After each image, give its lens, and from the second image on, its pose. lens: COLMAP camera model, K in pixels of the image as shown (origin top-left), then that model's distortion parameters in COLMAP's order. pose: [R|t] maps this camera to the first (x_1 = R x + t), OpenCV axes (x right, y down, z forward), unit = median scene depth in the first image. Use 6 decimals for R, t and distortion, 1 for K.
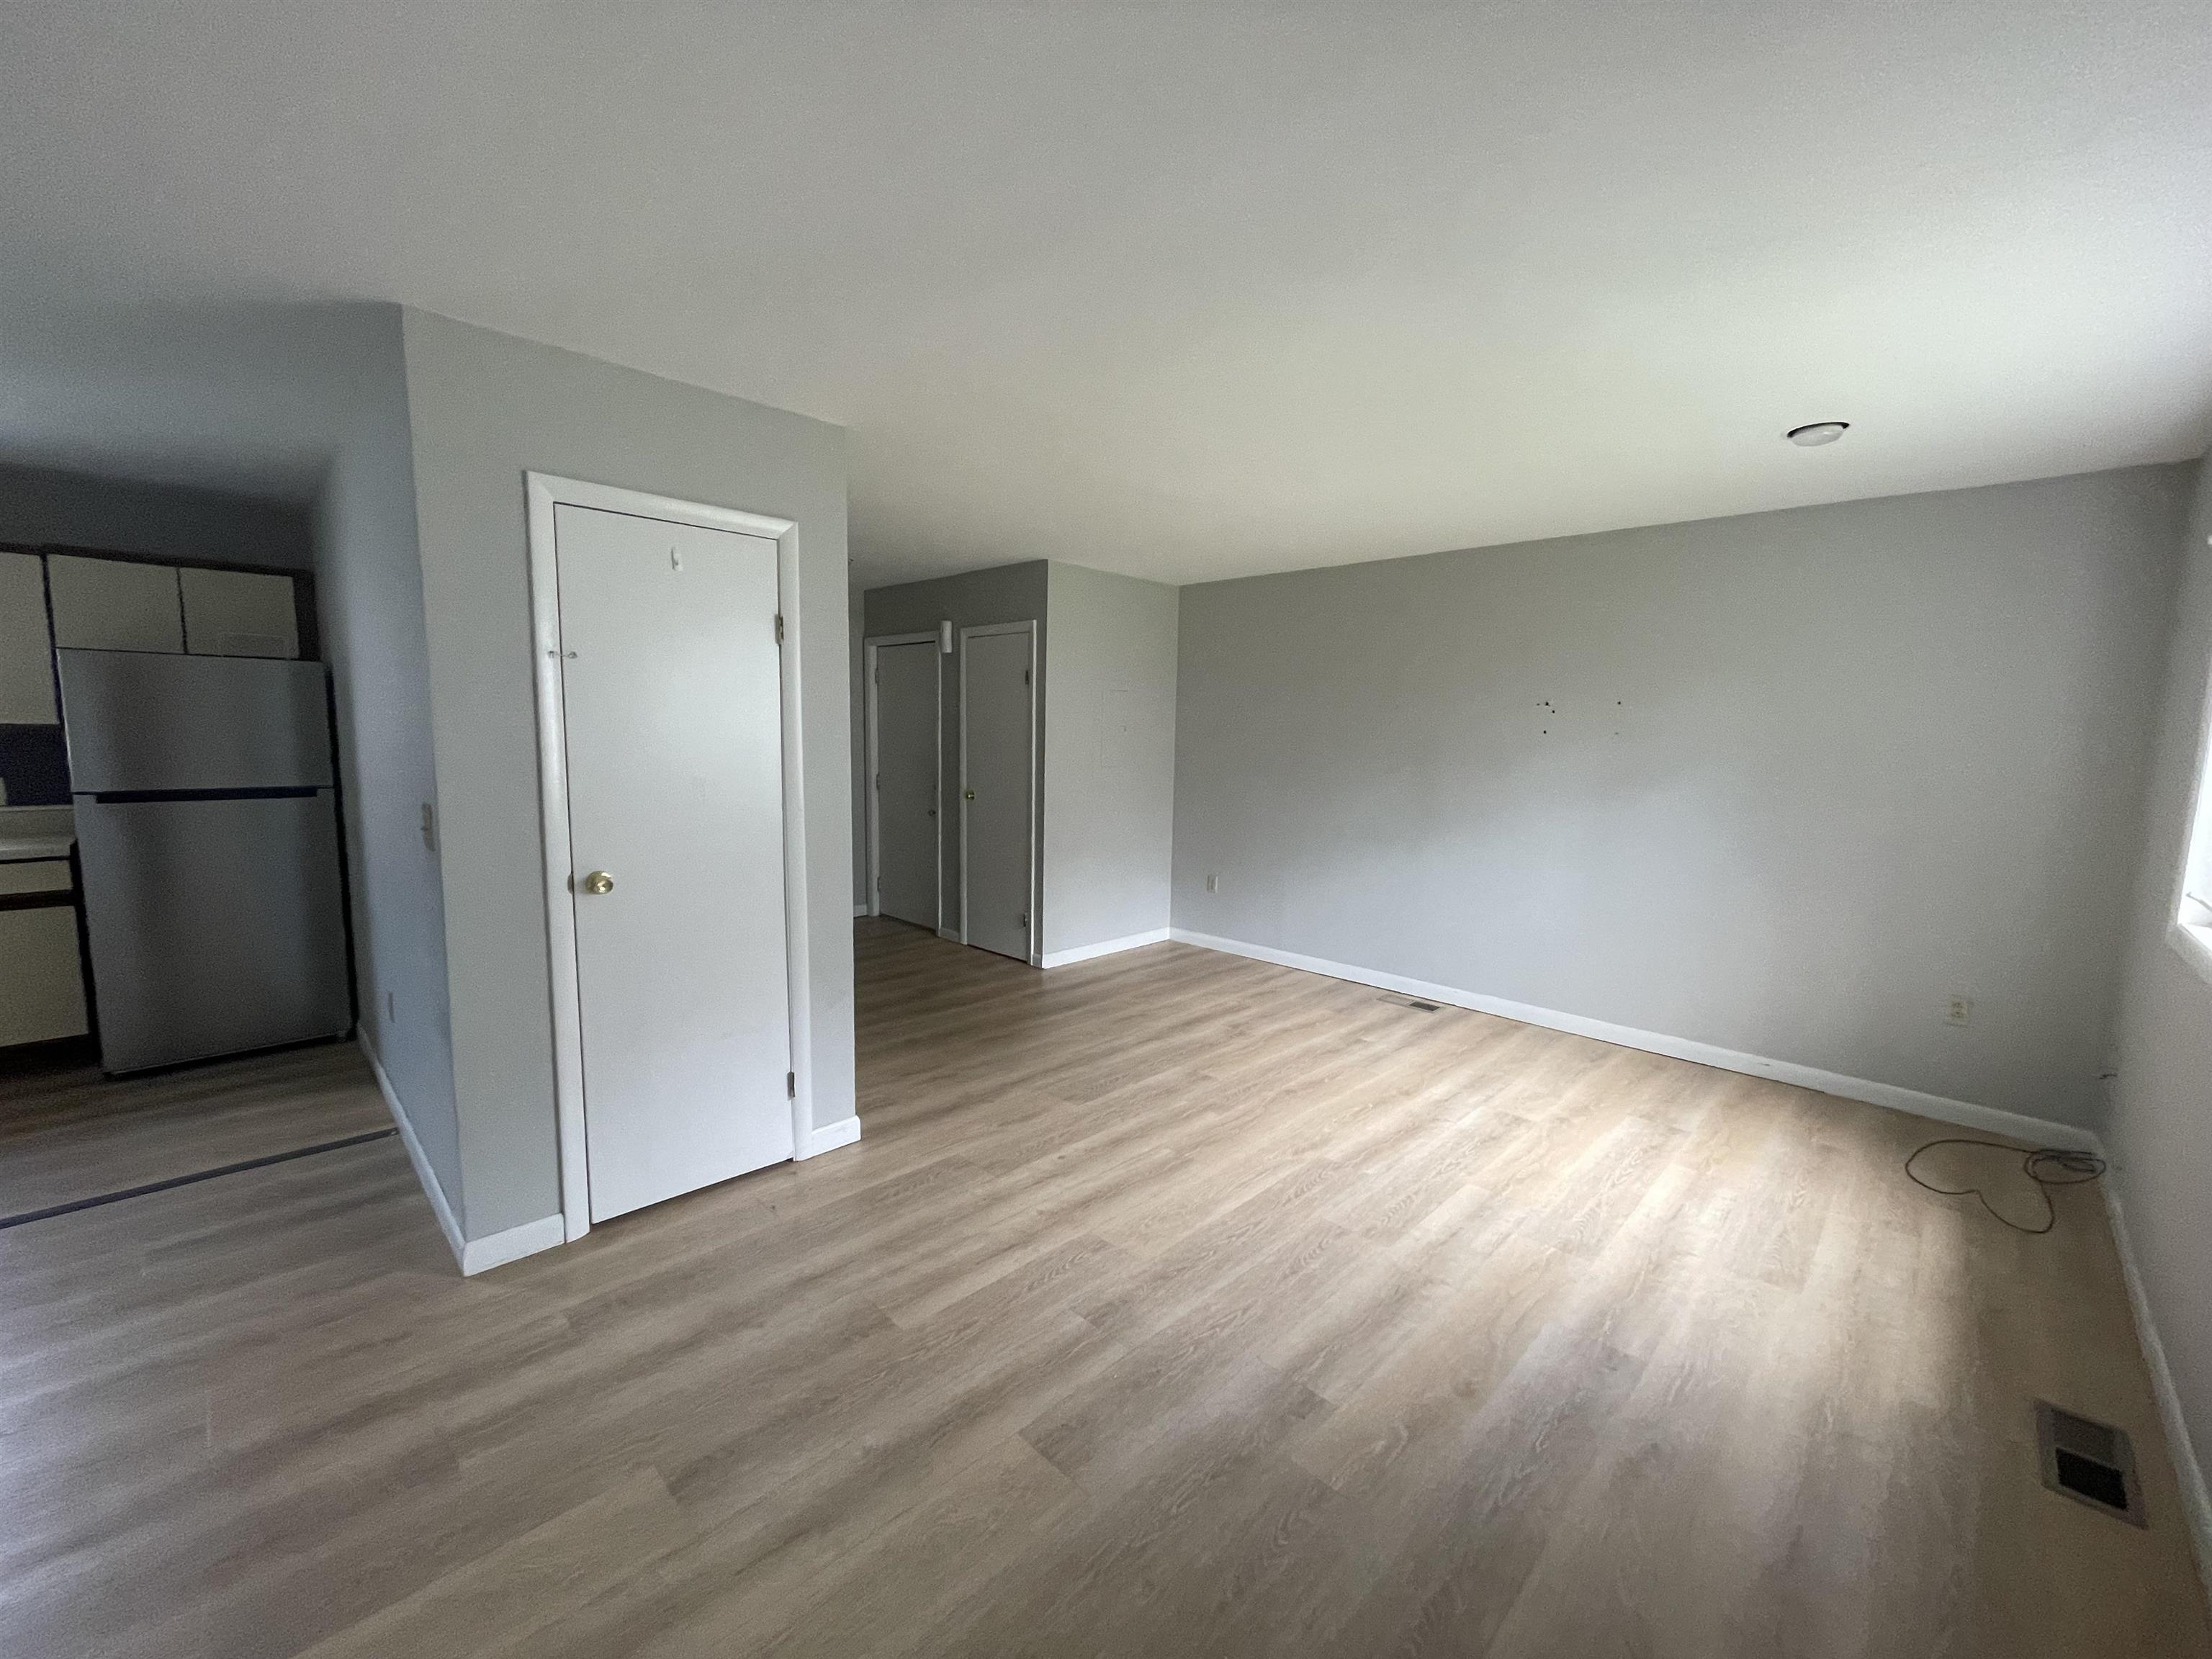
lens RADIAL K [[889.3, 0, 1103.7], [0, 889.3, 833.0], [0, 0, 1]] dist [-0.001407, -0.000622]
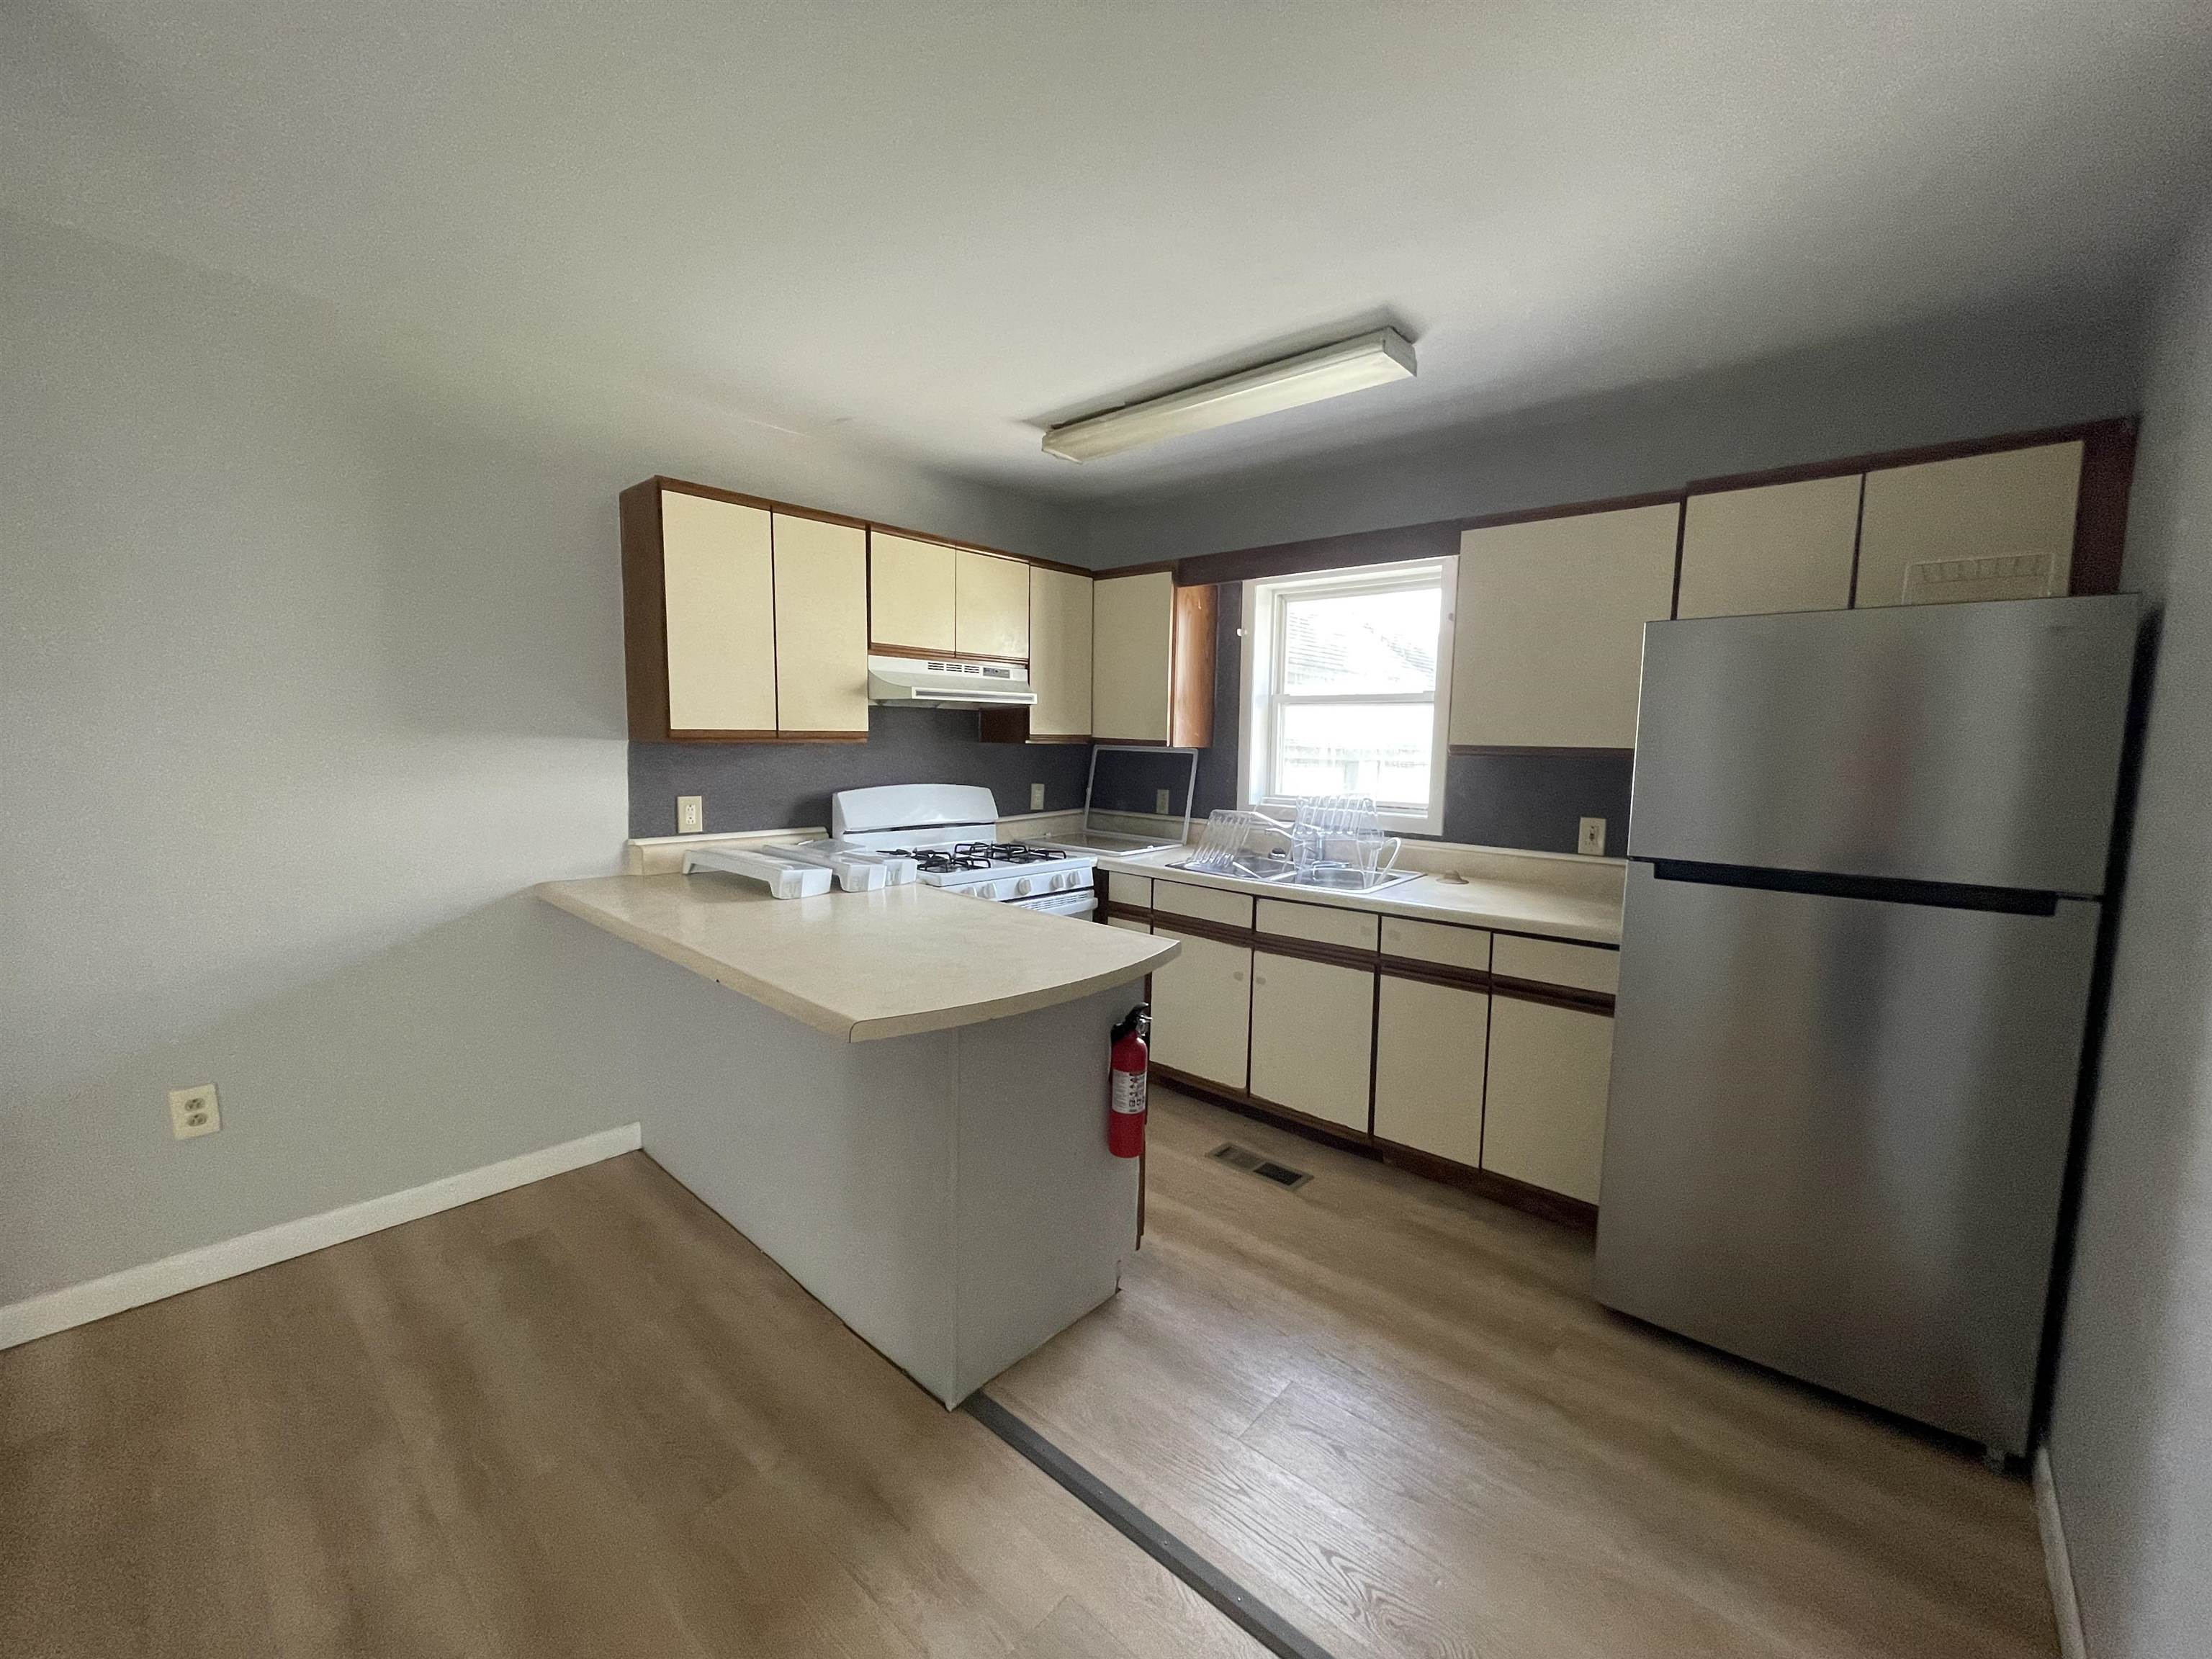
lens RADIAL K [[889.3, 0, 1104.8], [0, 889.3, 828.2], [0, 0, 1]] dist [-0.001407, -0.000622]
pose [[0.050485, 0.081862, -0.995364, -0.580902], [-0.132110, 0.988425, 0.074591, -0.064222], [0.989949, 0.127731, 0.060716, 0.617258]]
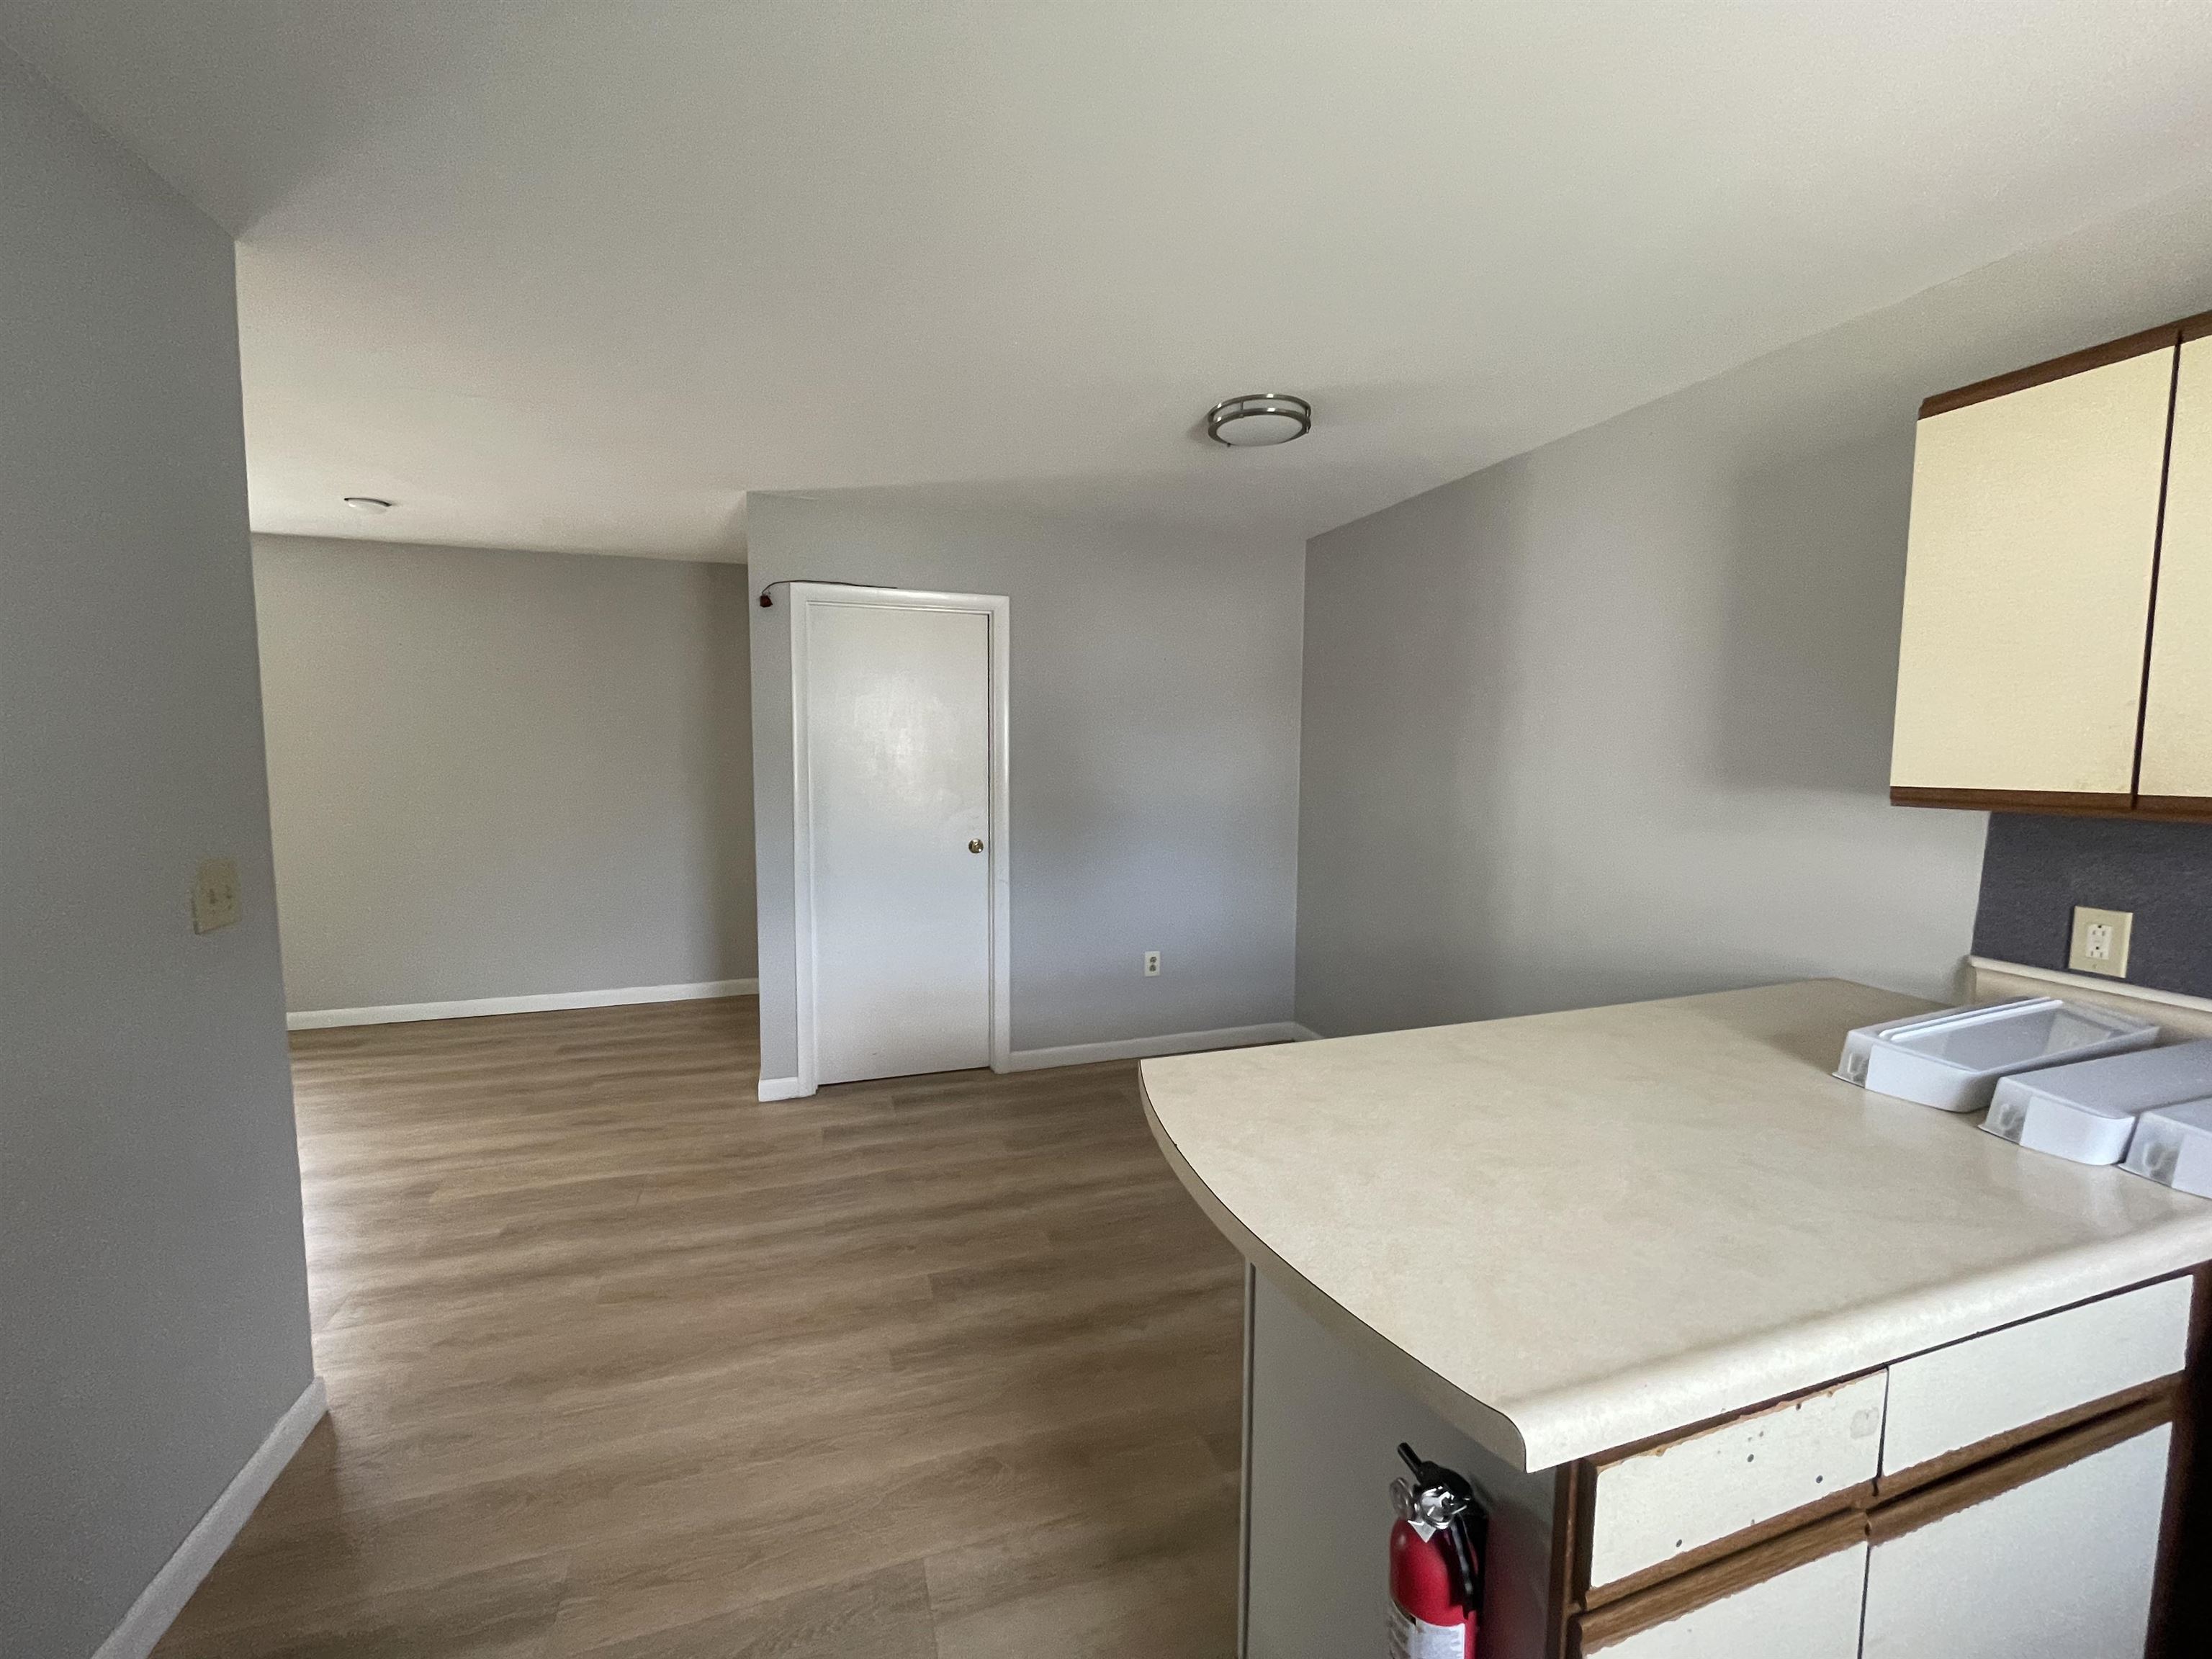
lens RADIAL K [[889.3, 0, 1109.7], [0, 889.3, 832.0], [0, 0, 1]] dist [-0.001407, -0.000622]
pose [[-0.894821, -0.072995, 0.440416, -1.231899], [0.021201, 0.978480, 0.205249, -0.131907], [-0.445921, 0.192998, -0.874017, 0.936523]]
